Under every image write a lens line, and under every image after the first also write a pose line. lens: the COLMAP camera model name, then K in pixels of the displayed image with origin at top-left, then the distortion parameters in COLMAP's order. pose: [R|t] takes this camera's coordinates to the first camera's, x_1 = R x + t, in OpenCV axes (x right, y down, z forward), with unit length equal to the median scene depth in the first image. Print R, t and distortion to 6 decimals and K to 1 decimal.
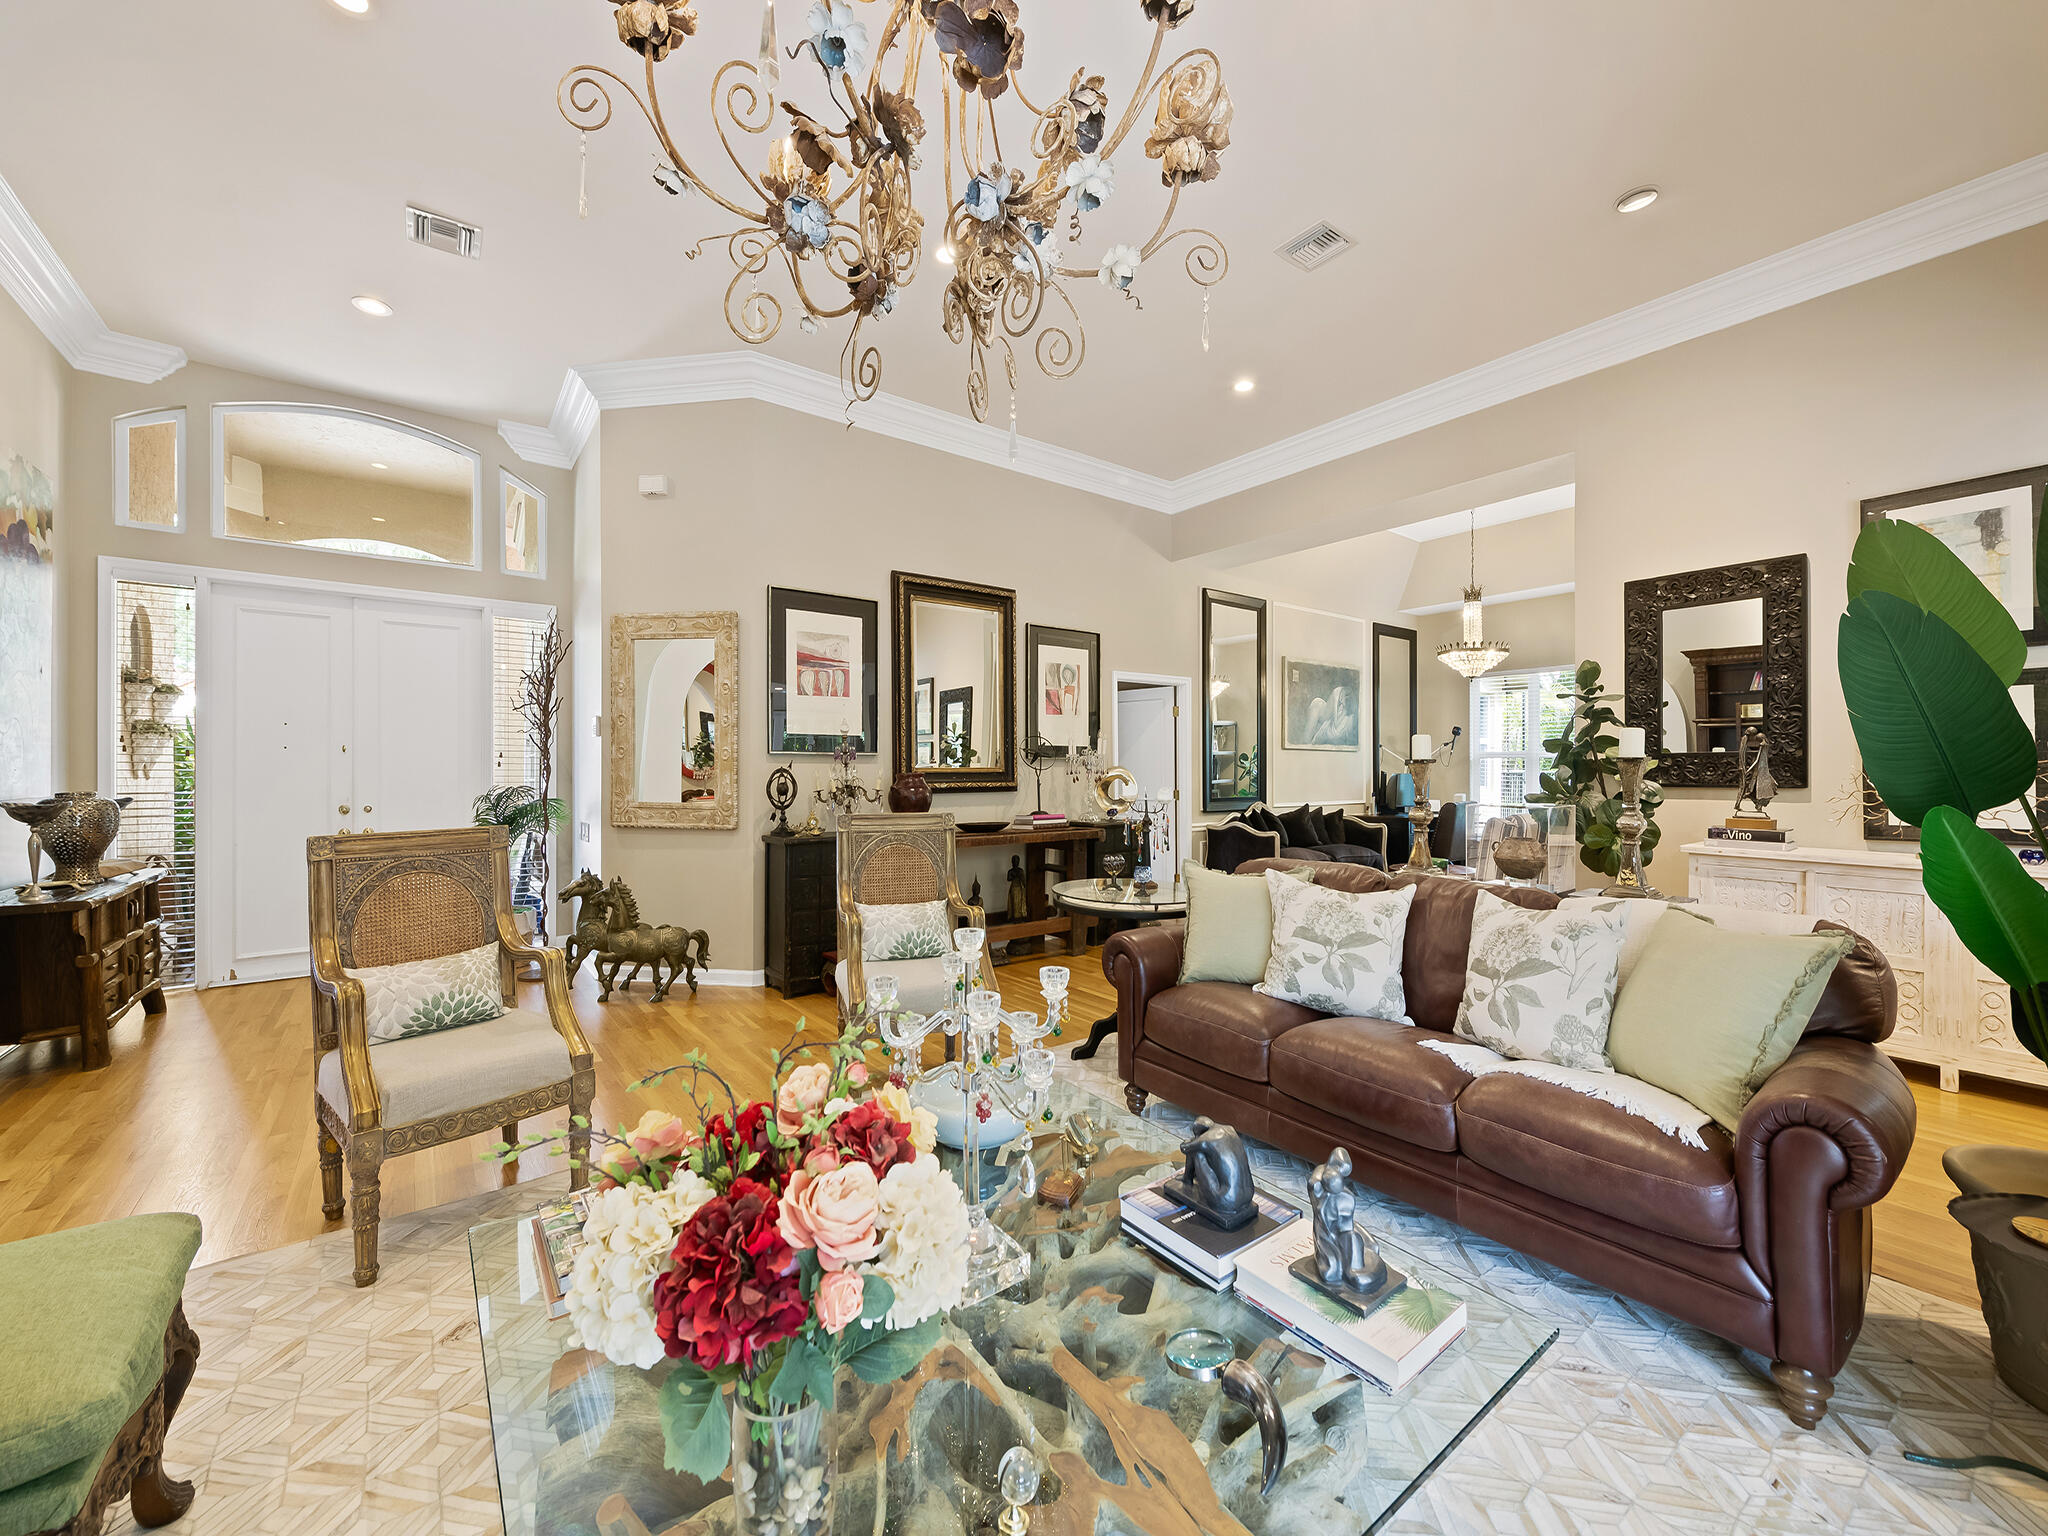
lens RADIAL K [[809.2, 0, 1017.7], [0, 809.2, 775.6], [0, 0, 1]] dist [0.000509, -0.000014]
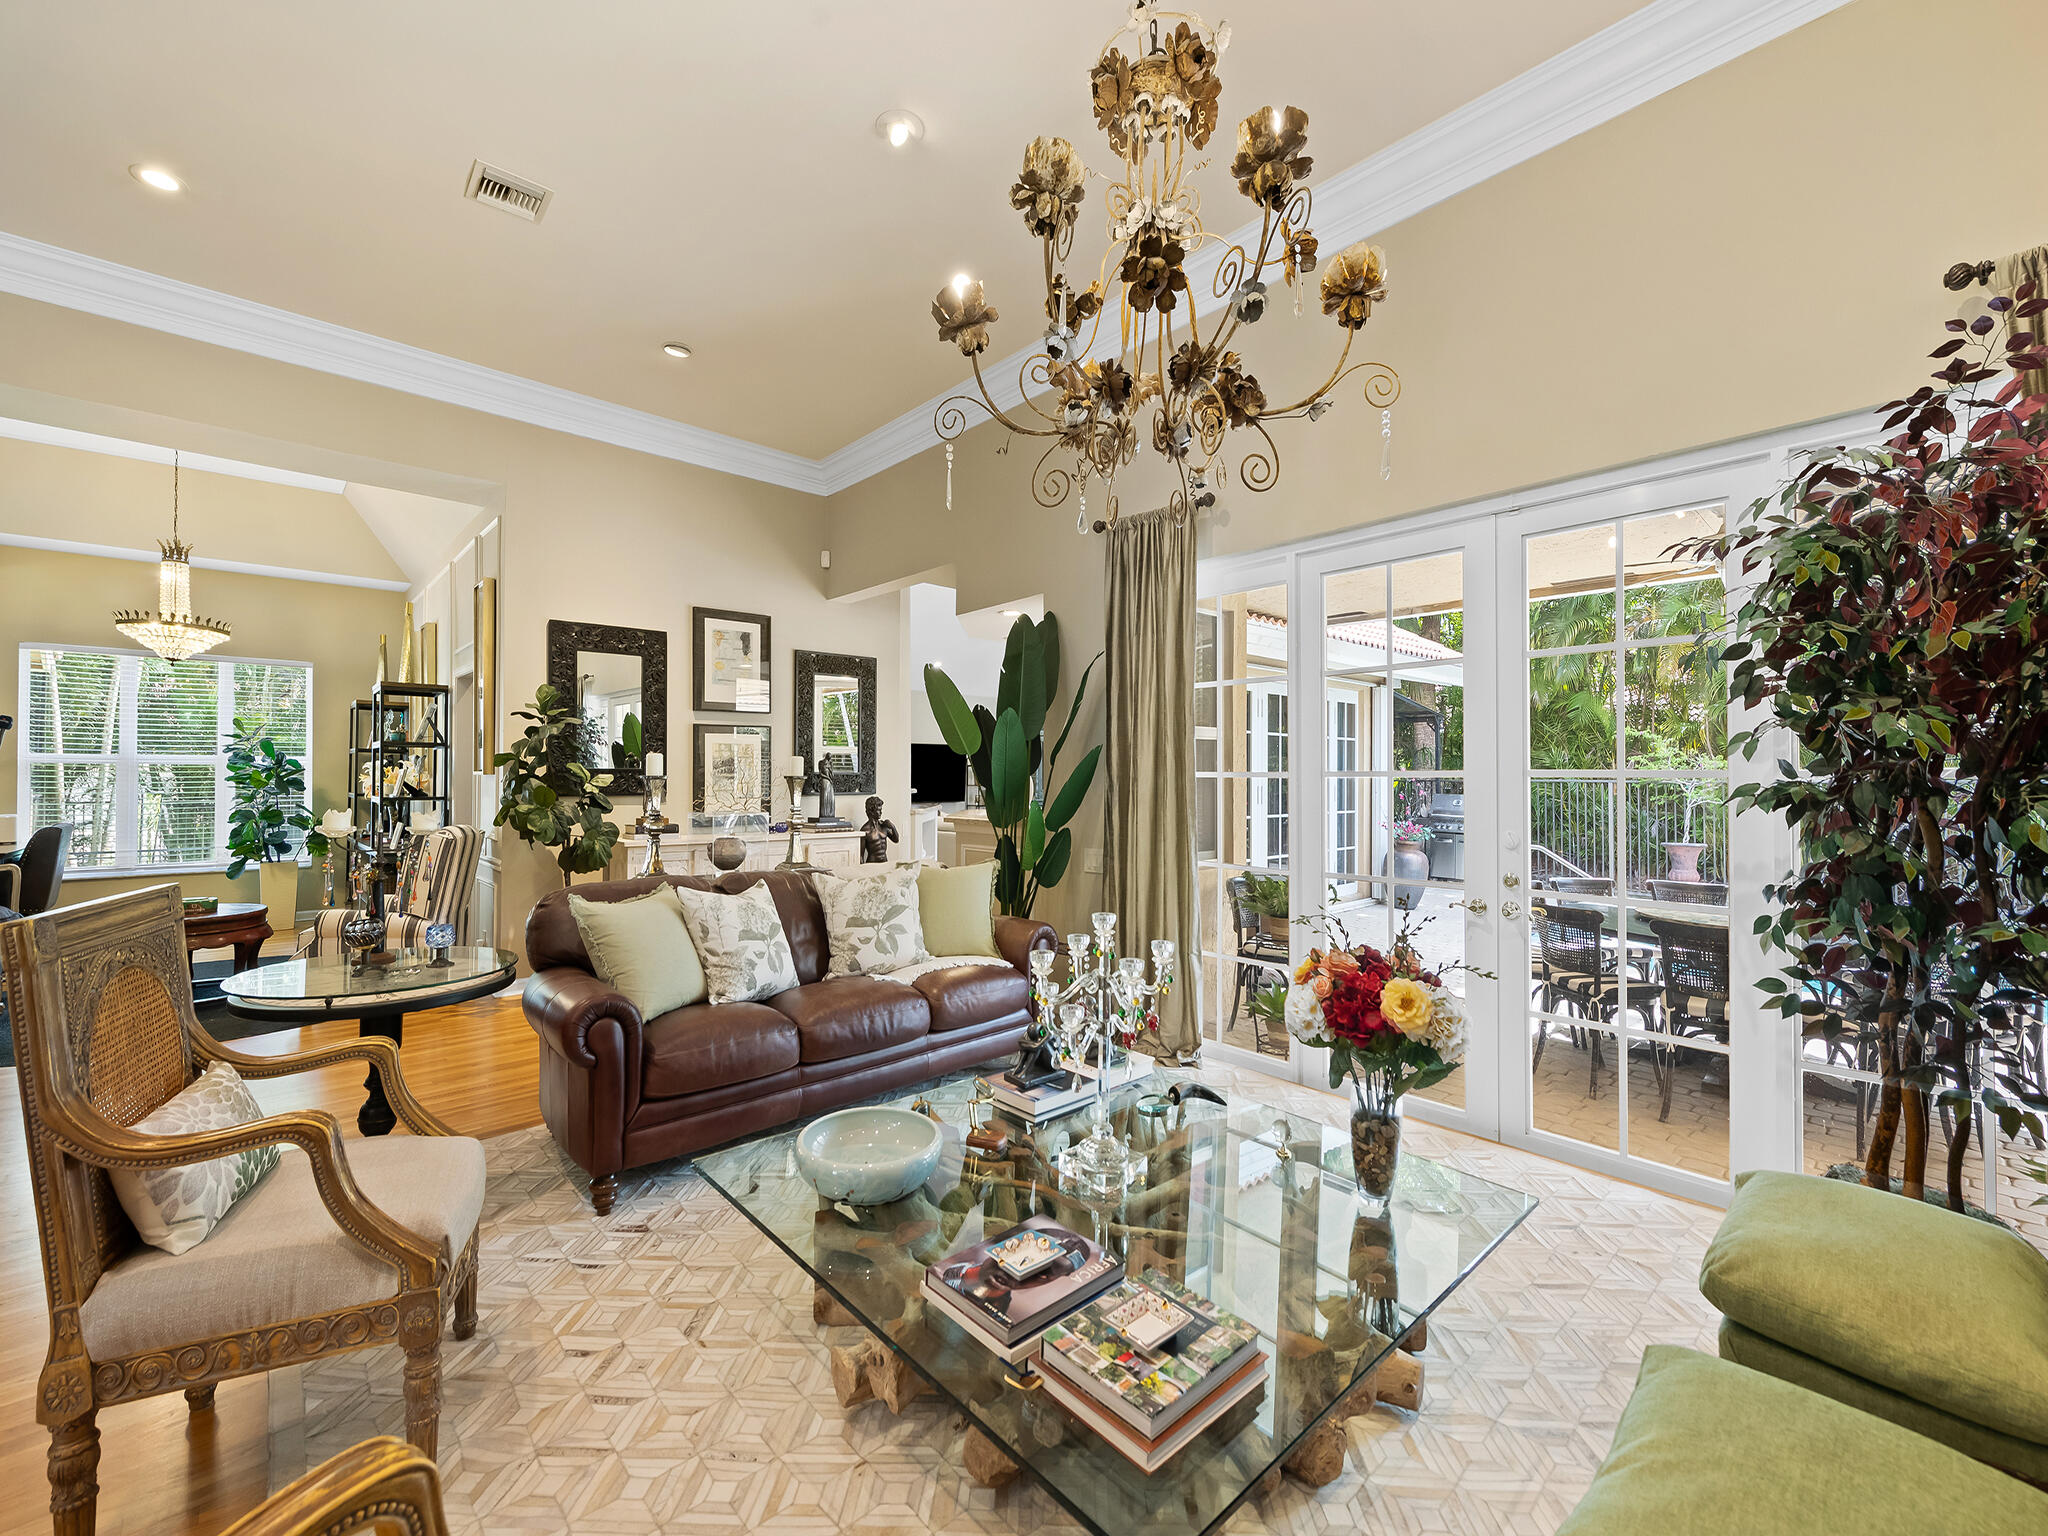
lens RADIAL K [[853.2, 0, 1022.0], [0, 853.2, 765.1], [0, 0, 1]] dist [-0.002011, -0.001019]
pose [[-0.097510, 0.011100, 0.995173, -0.546295], [0.003710, 0.999935, -0.010790, -0.018165], [-0.995228, 0.002640, -0.097545, 0.482084]]
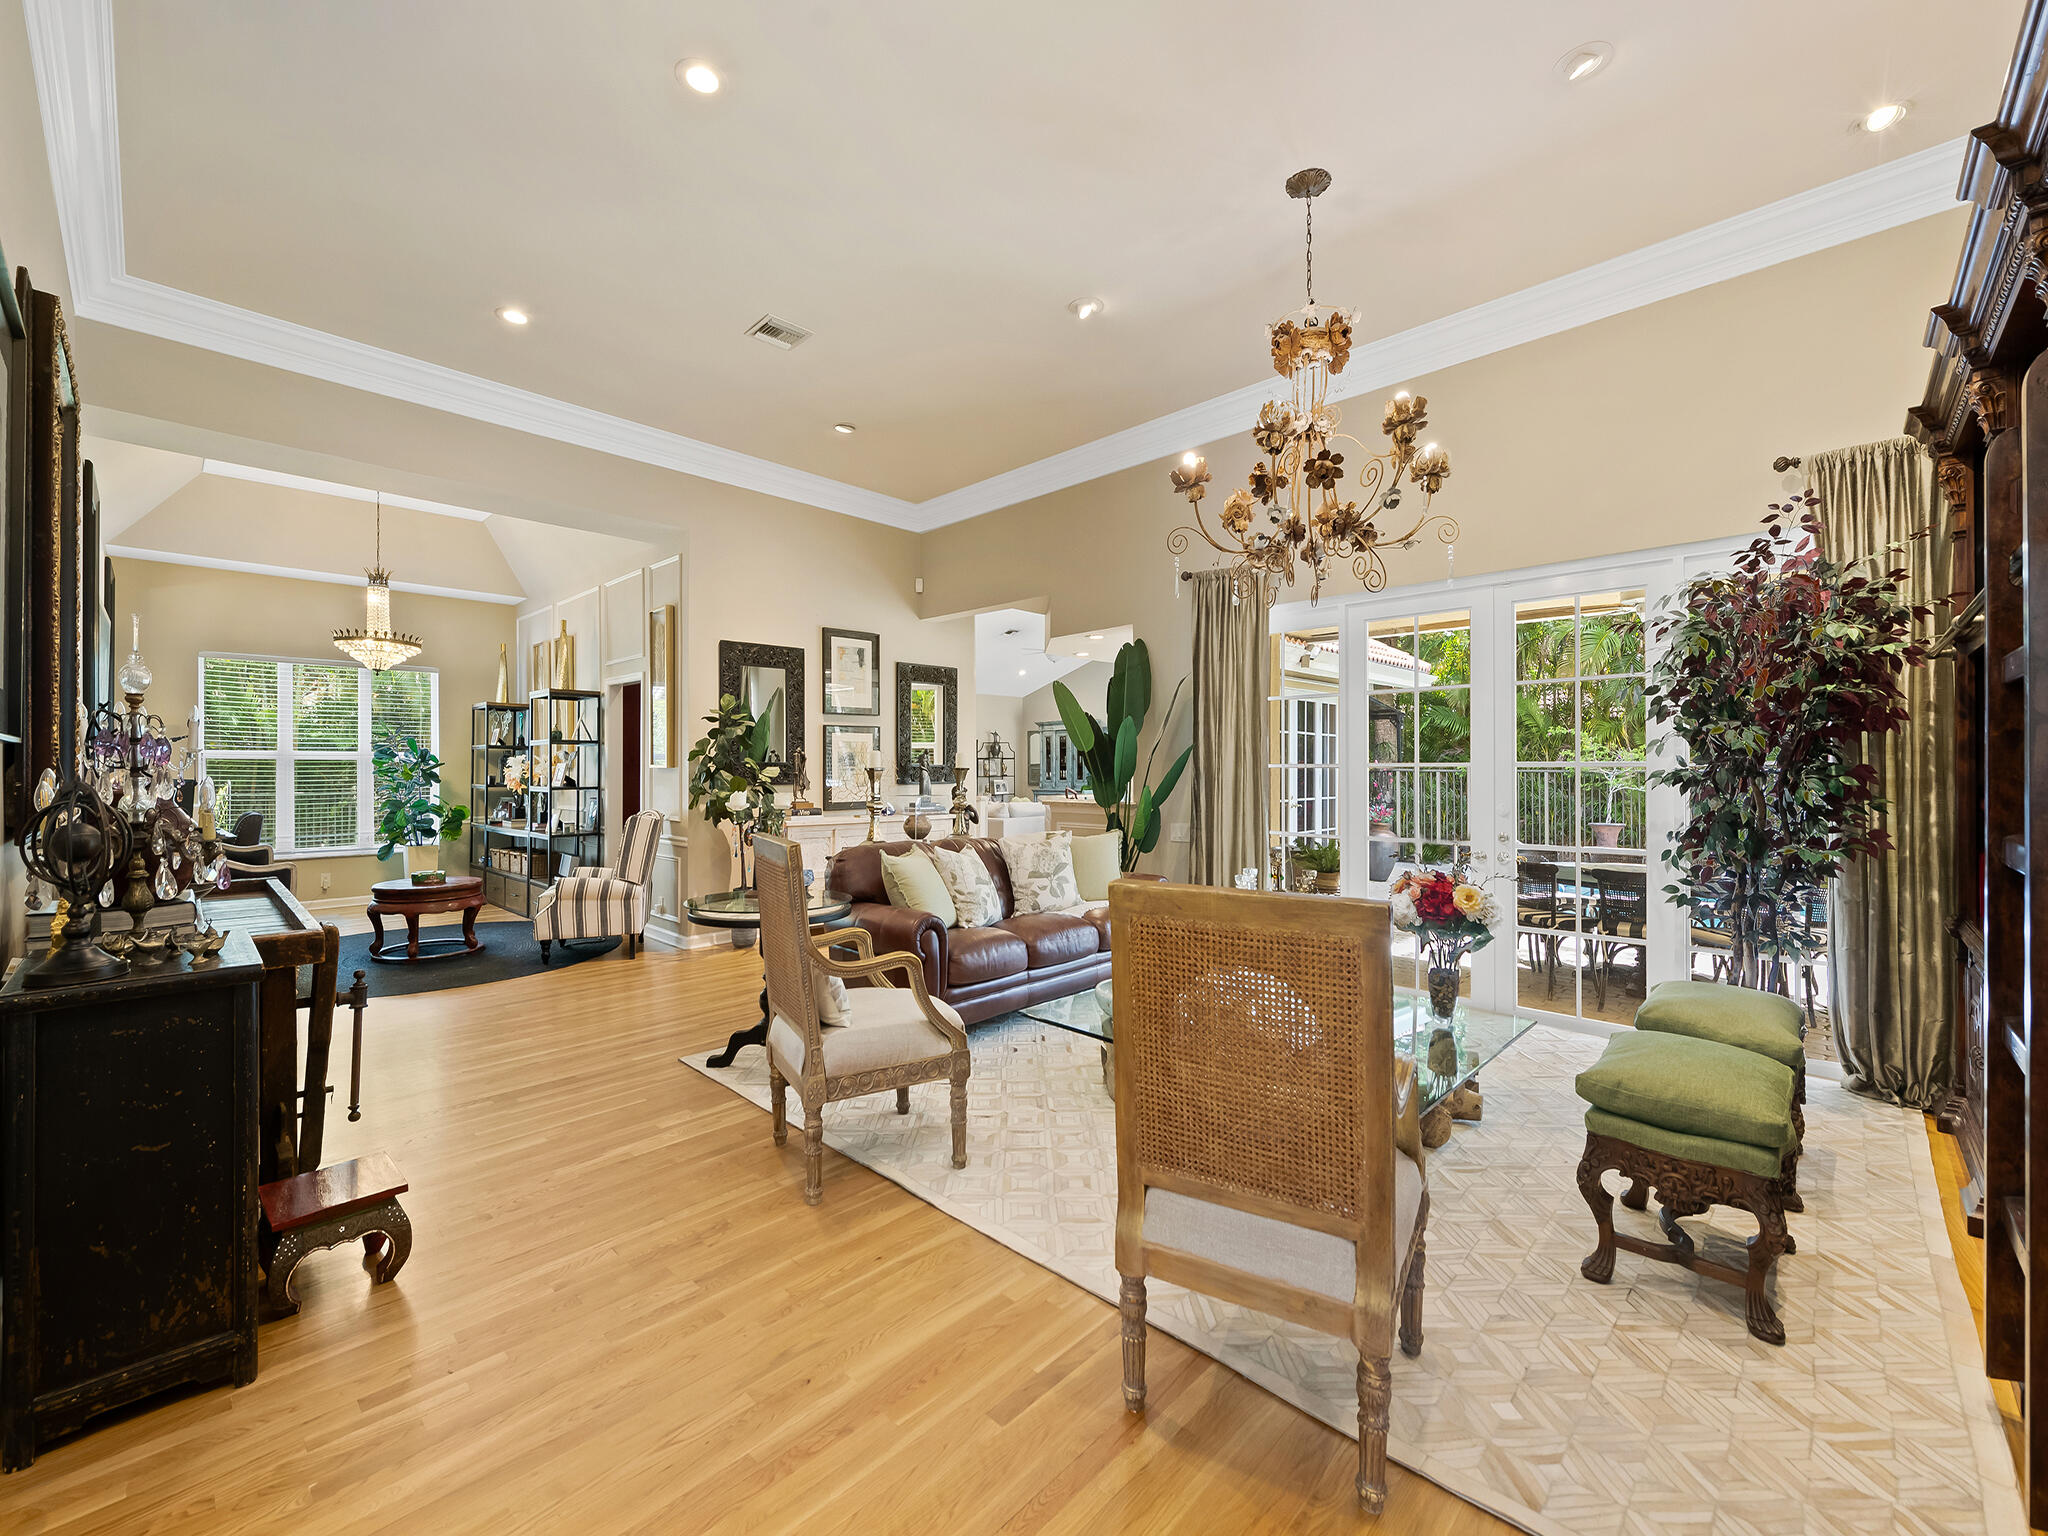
lens RADIAL K [[853.1, 0, 1017.5], [0, 853.1, 763.7], [0, 0, 1]] dist [-0.001397, -0.000457]
pose [[-0.157430, 0.003654, 0.987523, -0.830393], [0.006406, 0.999976, -0.002679, -0.019249], [-0.987509, 0.005905, -0.157450, 0.775337]]
